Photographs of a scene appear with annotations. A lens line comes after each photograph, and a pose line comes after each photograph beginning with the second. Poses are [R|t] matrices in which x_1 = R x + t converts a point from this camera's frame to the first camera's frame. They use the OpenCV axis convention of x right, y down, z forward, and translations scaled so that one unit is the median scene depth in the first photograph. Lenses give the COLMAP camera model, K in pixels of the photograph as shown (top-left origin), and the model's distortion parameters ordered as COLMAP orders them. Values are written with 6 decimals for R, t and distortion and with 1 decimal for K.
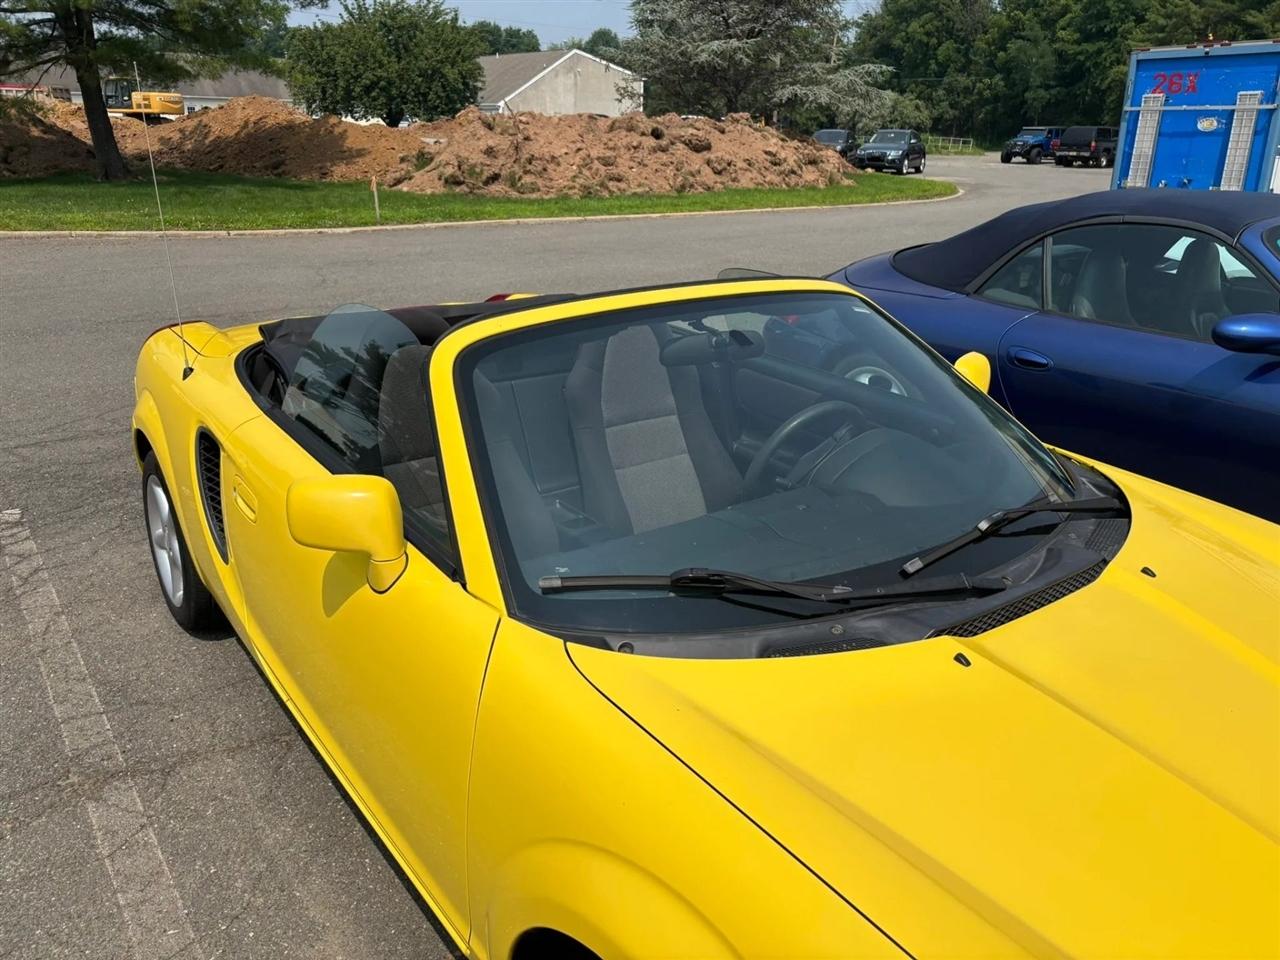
lens RADIAL K [[999.0, 0, 661.2], [0, 999.0, 482.9], [0, 0, 1]] dist [0.066322, -0.076292]
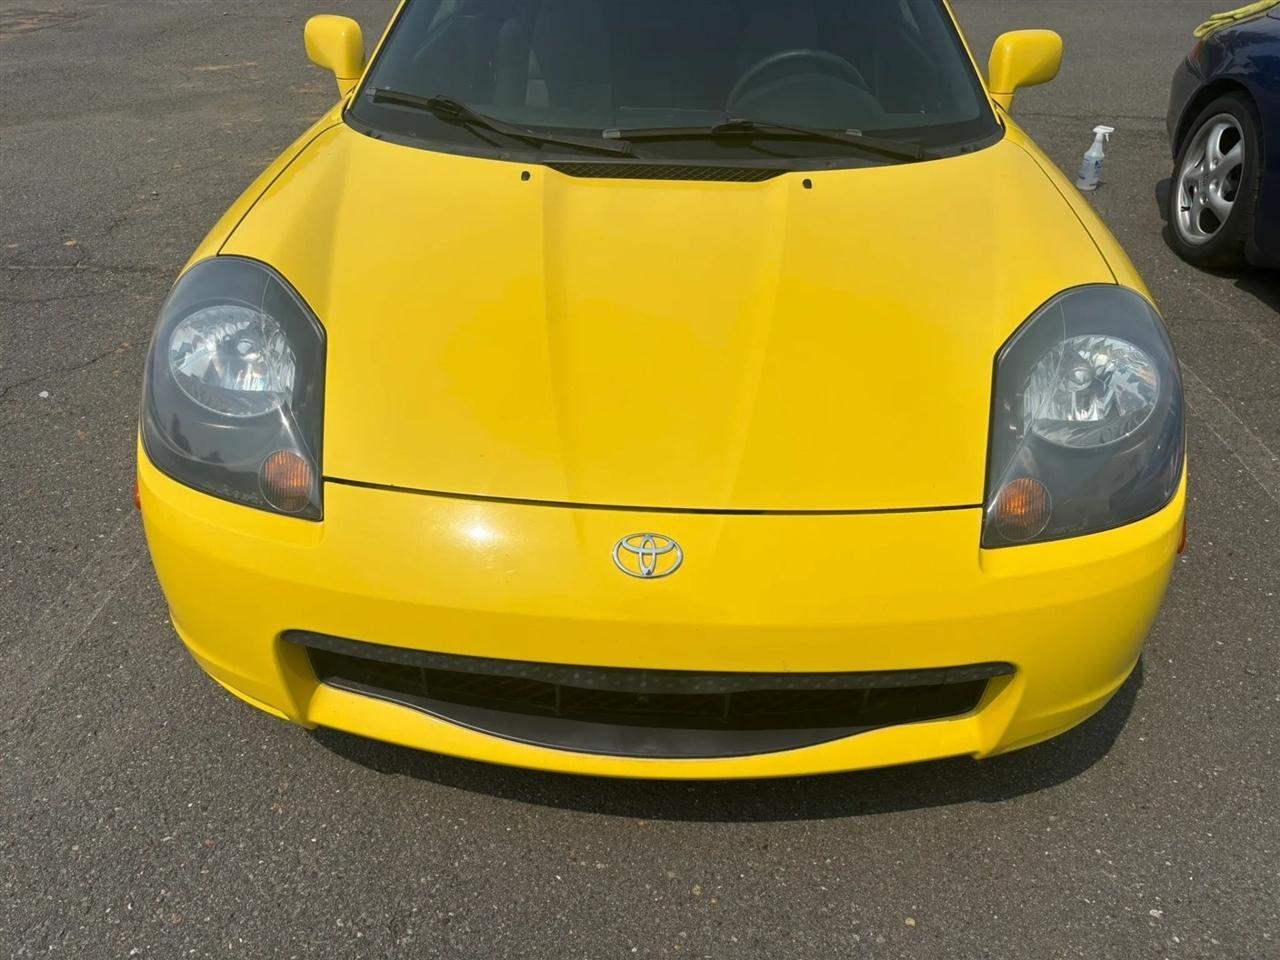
lens RADIAL K [[997.5, 0, 640.0], [0, 997.5, 480.0], [0, 0, 1]] dist [0.038525, -0.033262]
pose [[0.762204, 0.336341, -0.553100, 0.607085], [-0.213435, 0.937220, 0.275798, 0.074082], [0.611139, -0.092163, 0.786140, 0.023843]]
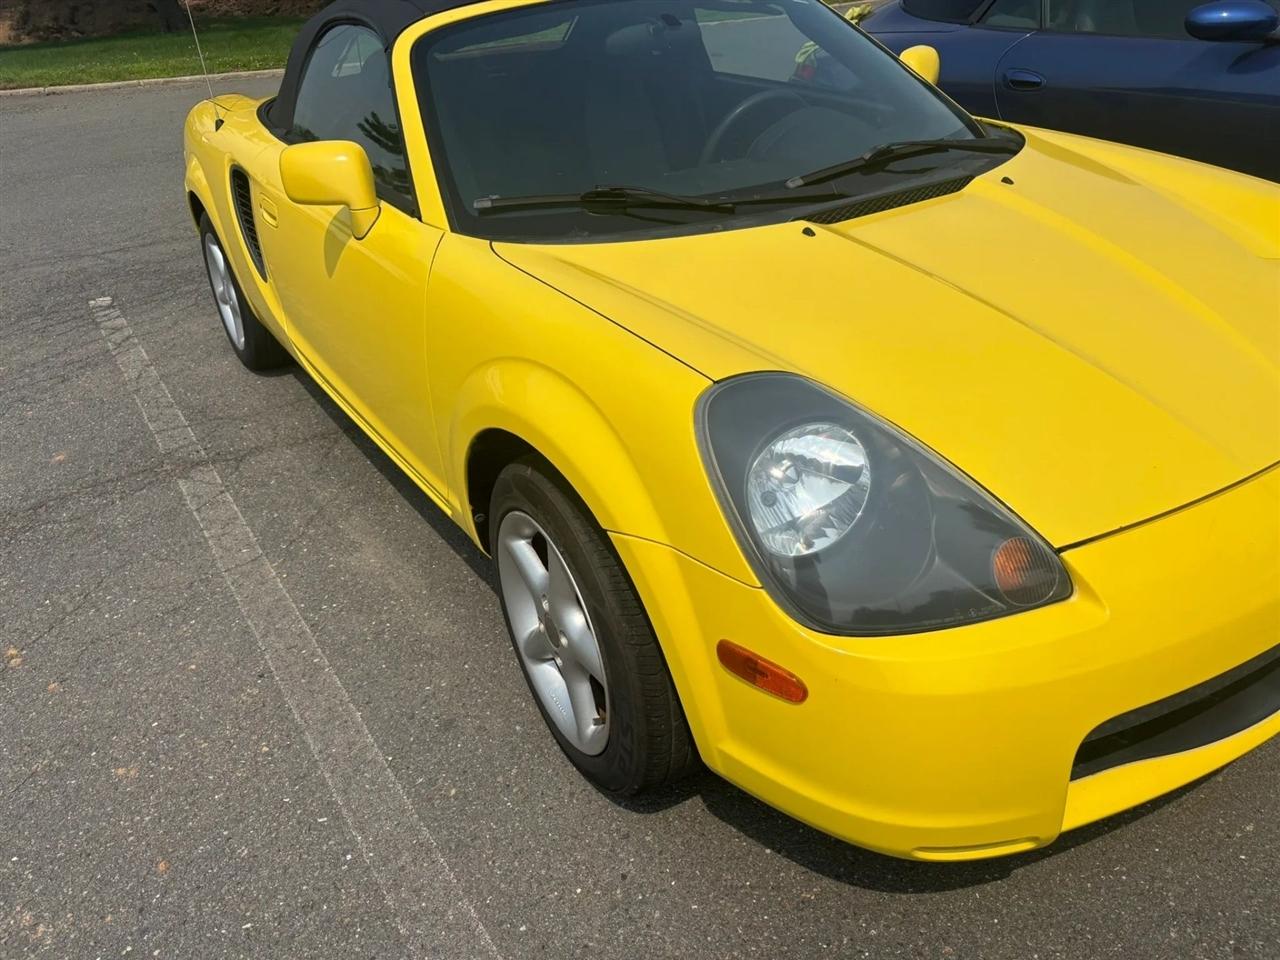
lens RADIAL K [[997.5, 0, 640.0], [0, 997.5, 480.0], [0, 0, 1]] dist [0.038525, -0.033262]
pose [[0.993961, -0.034183, -0.104270, 0.102105], [0.050219, 0.986593, 0.155280, 0.131262], [0.097565, -0.159579, 0.982352, -0.124027]]
